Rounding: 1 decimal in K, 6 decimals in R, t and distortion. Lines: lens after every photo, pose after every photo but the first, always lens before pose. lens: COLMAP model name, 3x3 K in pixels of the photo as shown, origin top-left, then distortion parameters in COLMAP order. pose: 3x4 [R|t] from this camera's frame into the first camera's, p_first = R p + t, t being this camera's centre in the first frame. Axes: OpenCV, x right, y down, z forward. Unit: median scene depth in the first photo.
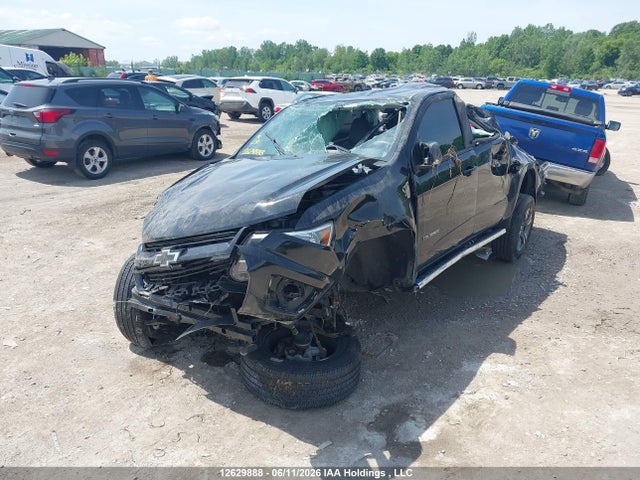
lens RADIAL K [[512.1, 0, 320.0], [0, 512.1, 240.0], [0, 0, 1]] dist [0.009551, -0.004383]
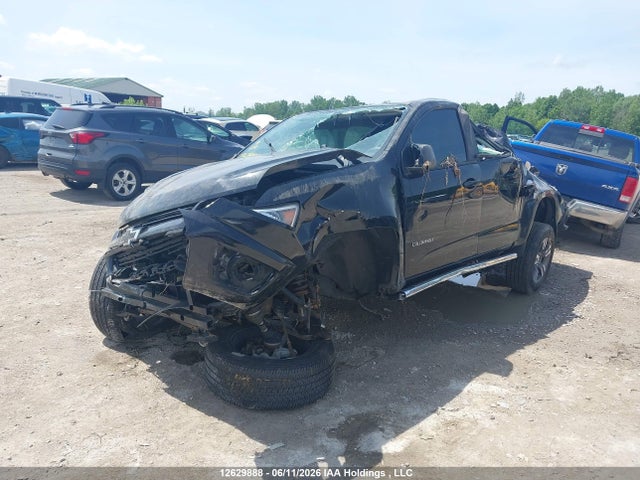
lens RADIAL K [[510.0, 0, 320.0], [0, 510.0, 240.0], [0, 0, 1]] dist [0.002427, 0.006774]
pose [[0.995638, 0.045837, -0.081267, 0.108789], [-0.053450, 0.994125, -0.094124, 0.087801], [0.076475, 0.098057, 0.992238, 0.052727]]
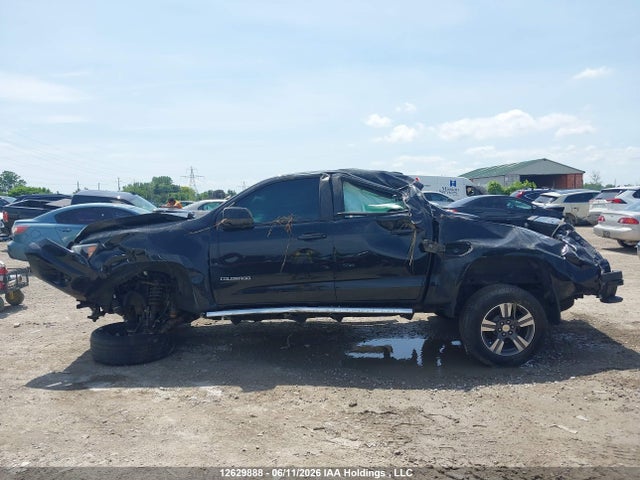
lens RADIAL K [[512.1, 0, 320.0], [0, 512.1, 240.0], [0, 0, 1]] dist [0.009551, -0.004383]
pose [[0.607777, 0.023551, -0.793758, 1.400419], [-0.208824, 0.969121, -0.131141, 0.017966], [0.766159, 0.245460, 0.593927, 0.401813]]
